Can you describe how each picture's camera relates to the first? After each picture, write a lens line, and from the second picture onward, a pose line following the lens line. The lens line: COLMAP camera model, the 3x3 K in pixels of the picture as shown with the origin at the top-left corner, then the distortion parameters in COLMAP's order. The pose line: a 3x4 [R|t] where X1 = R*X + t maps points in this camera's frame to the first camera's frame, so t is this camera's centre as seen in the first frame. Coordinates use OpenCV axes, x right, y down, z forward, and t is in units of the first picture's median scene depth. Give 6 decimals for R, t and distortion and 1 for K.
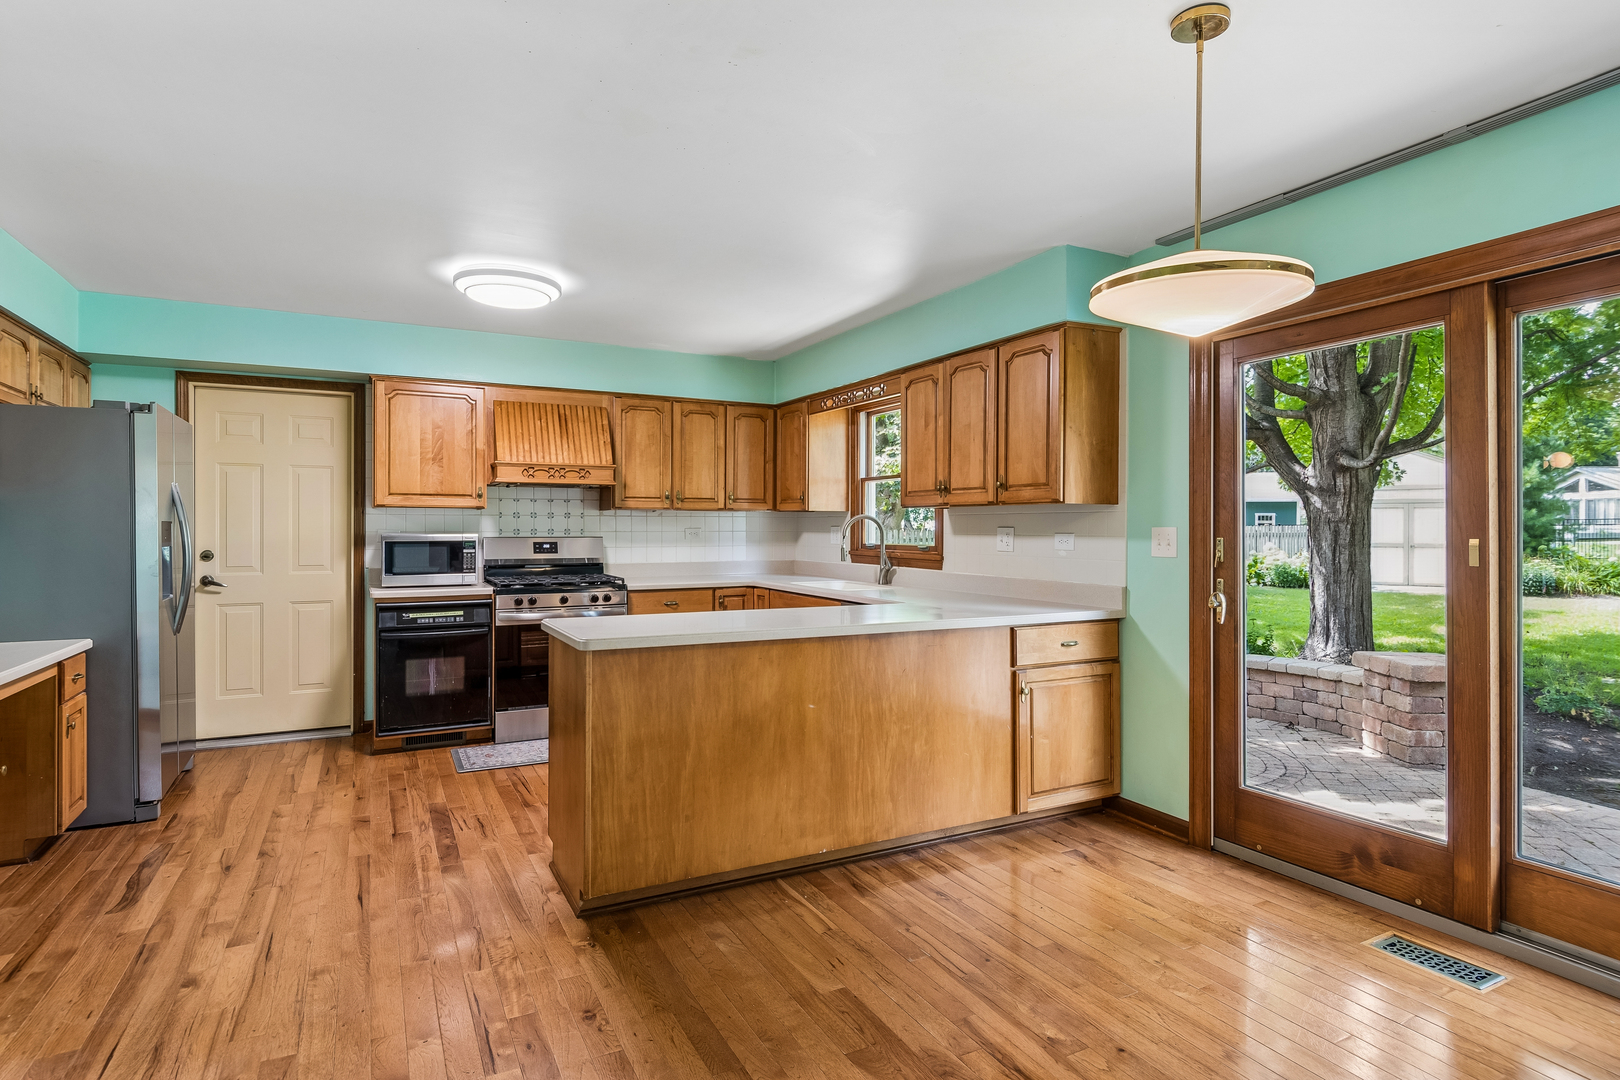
lens RADIAL K [[845.1, 0, 811.6], [0, 845.1, 533.9], [0, 0, 1]] dist [-0.003155, -0.000827]
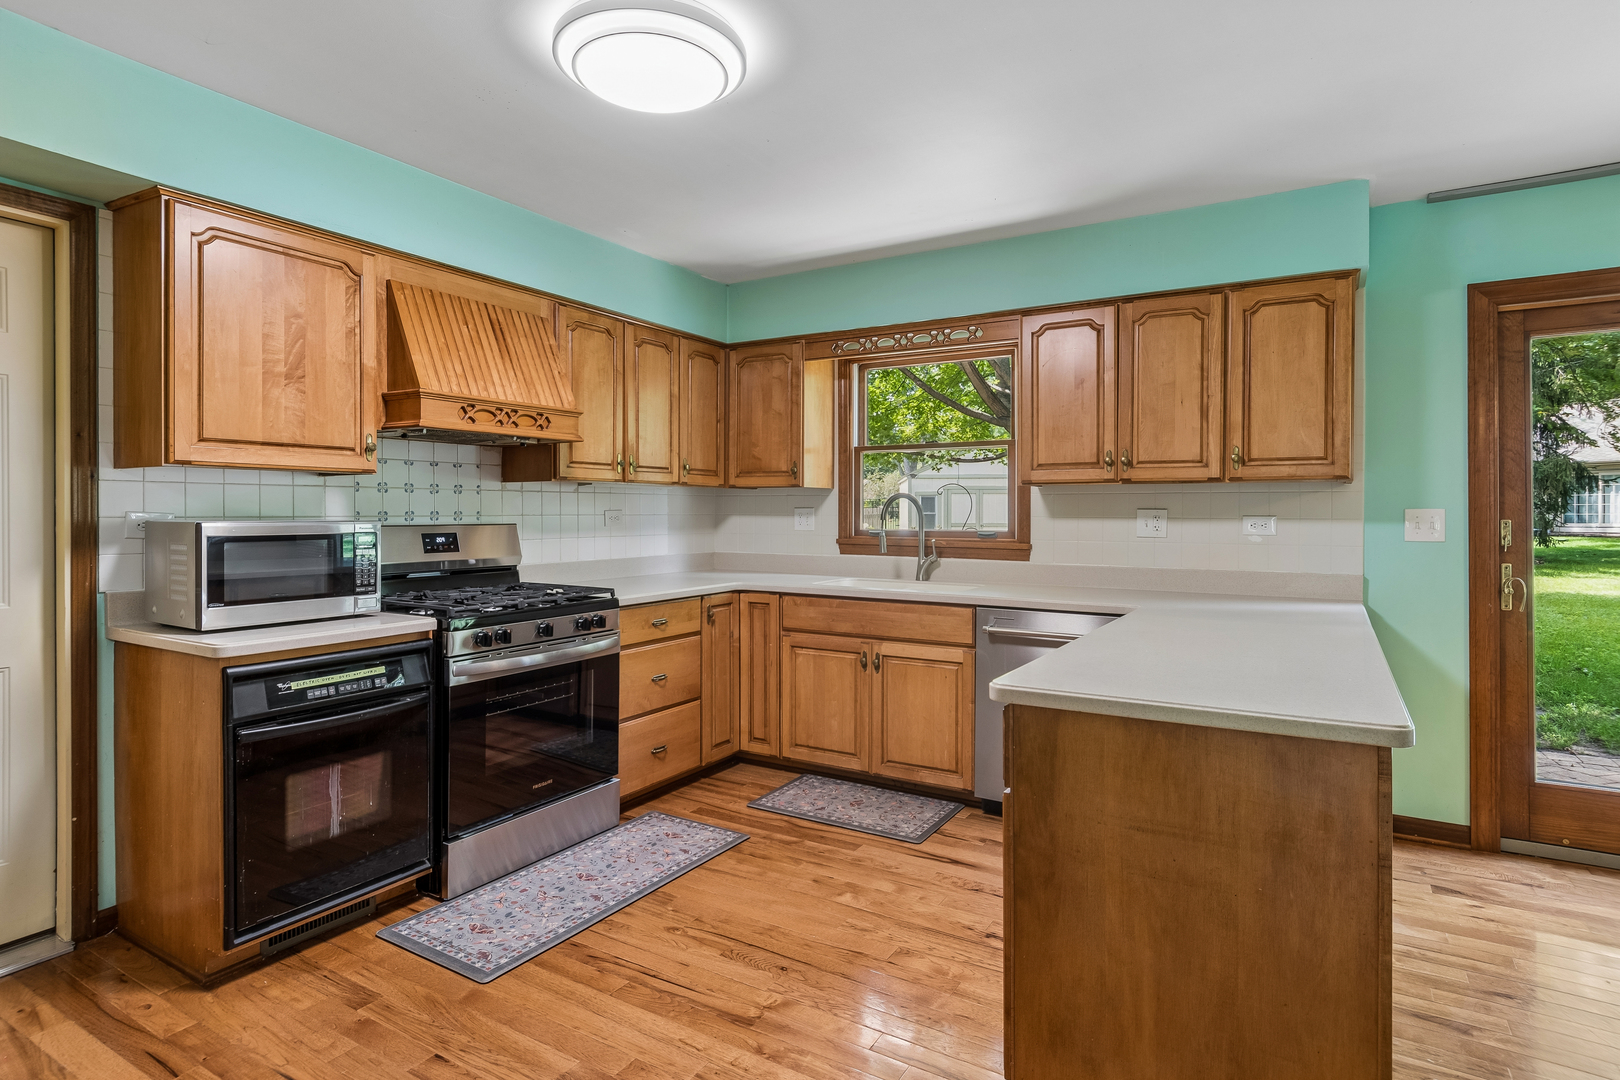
lens RADIAL K [[845.1, 0, 809.2], [0, 845.1, 522.6], [0, 0, 1]] dist [-0.003155, -0.000827]
pose [[0.855780, -0.007070, 0.517291, -0.437902], [0.003374, 0.999962, 0.008084, -0.002021], [-0.517328, -0.005173, 0.855771, 0.390318]]
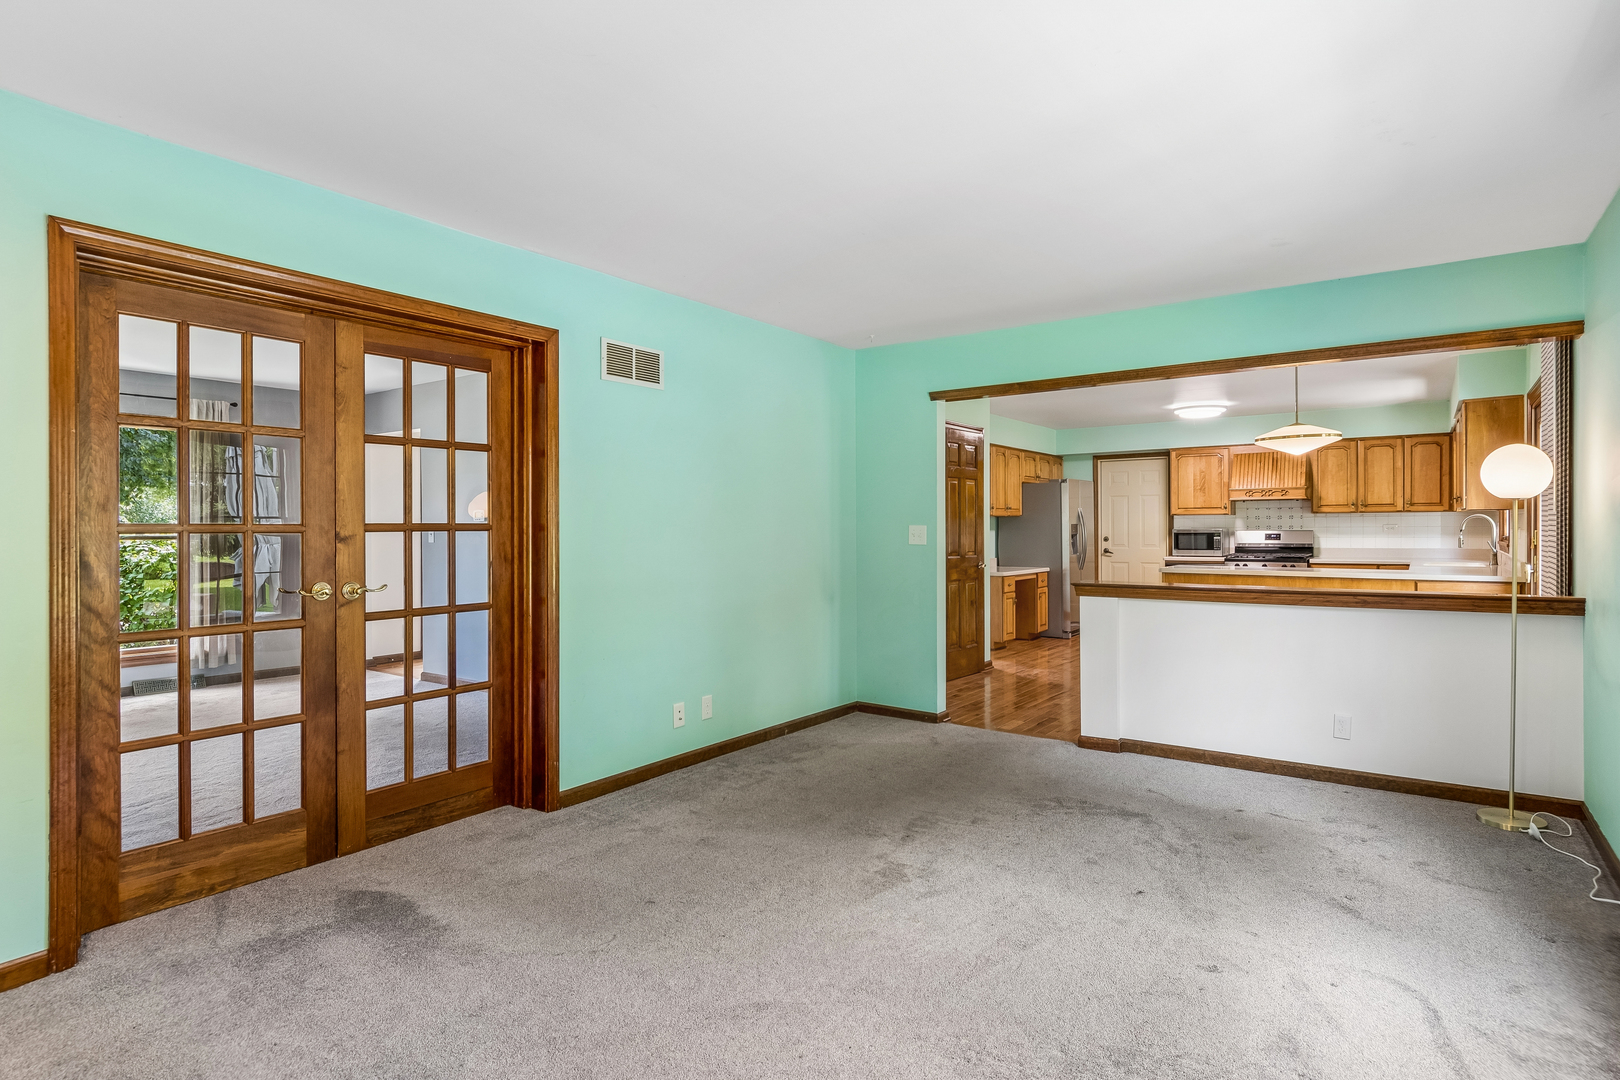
lens RADIAL K [[845.1, 0, 813.2], [0, 845.1, 529.9], [0, 0, 1]] dist [-0.003155, -0.000827]
pose [[0.452318, 0.000548, -0.891857, 0.834636], [0.004473, 0.999986, 0.002883, -0.006940], [0.891846, -0.005294, 0.452309, -0.618624]]
